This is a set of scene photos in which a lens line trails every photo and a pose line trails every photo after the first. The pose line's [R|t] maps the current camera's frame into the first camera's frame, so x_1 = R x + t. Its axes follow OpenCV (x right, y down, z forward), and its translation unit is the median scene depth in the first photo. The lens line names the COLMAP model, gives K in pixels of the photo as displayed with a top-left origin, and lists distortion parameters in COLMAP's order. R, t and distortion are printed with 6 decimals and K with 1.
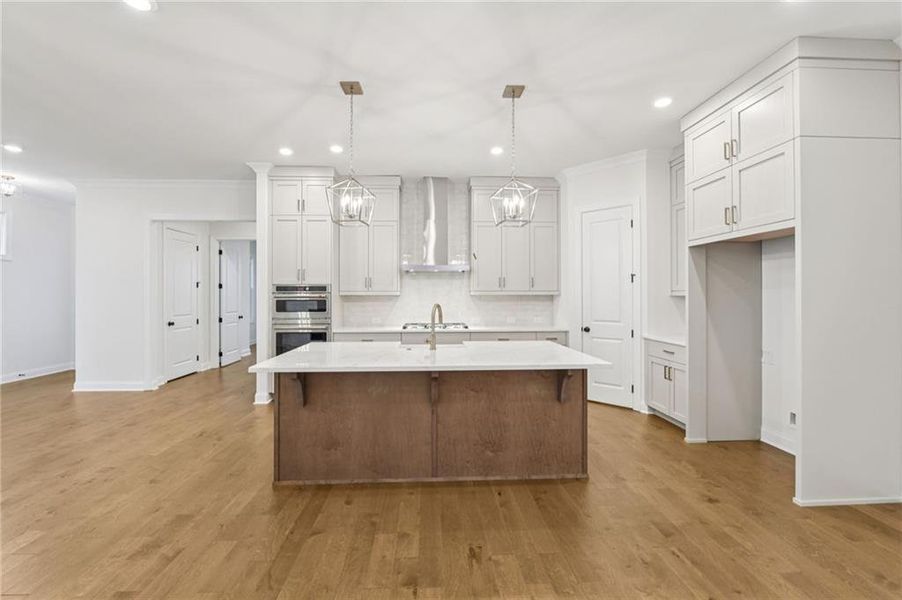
lens RADIAL K [[367.7, 0, 447.2], [0, 367.7, 293.7], [0, 0, 1]] dist [-0.006191, -0.000402]
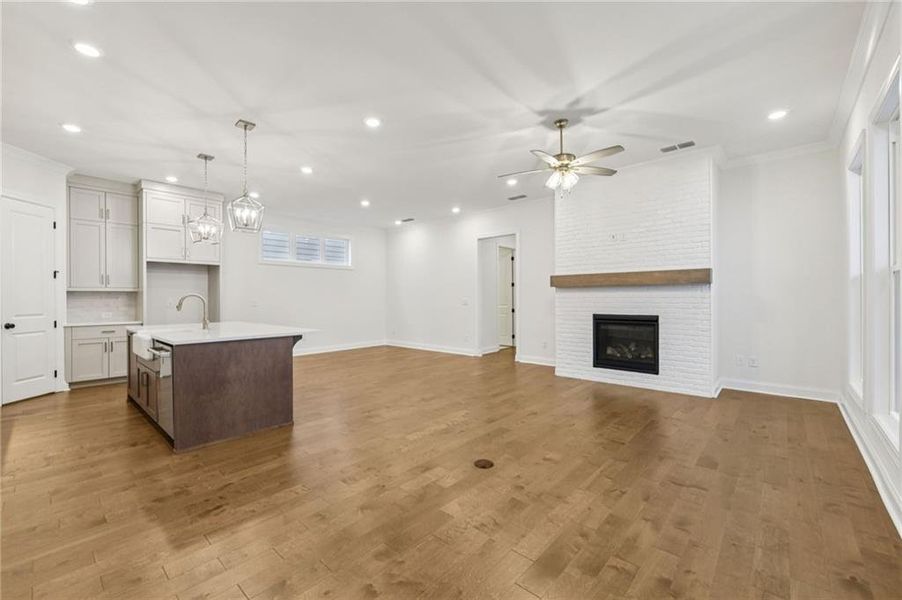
lens RADIAL K [[367.7, 0, 442.3], [0, 367.7, 298.6], [0, 0, 1]] dist [-0.006191, -0.000402]
pose [[-0.703120, 0.005529, 0.711050, -1.041916], [0.002798, 0.999984, -0.005009, 0.037147], [-0.711066, -0.001533, -0.703124, 0.889918]]
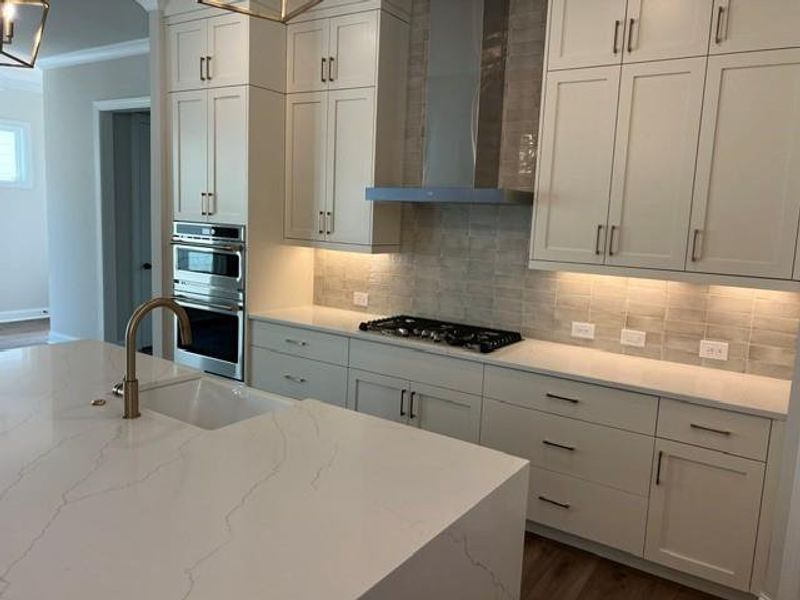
lens RADIAL K [[605.5, 0, 415.9], [0, 605.5, 305.6], [0, 0, 1]] dist [0.010809, -0.011047]
pose [[0.802642, 0.124378, -0.583349, 0.391719], [-0.047407, 0.988226, 0.145475, -0.049153], [0.594574, -0.089109, 0.799088, 0.459893]]
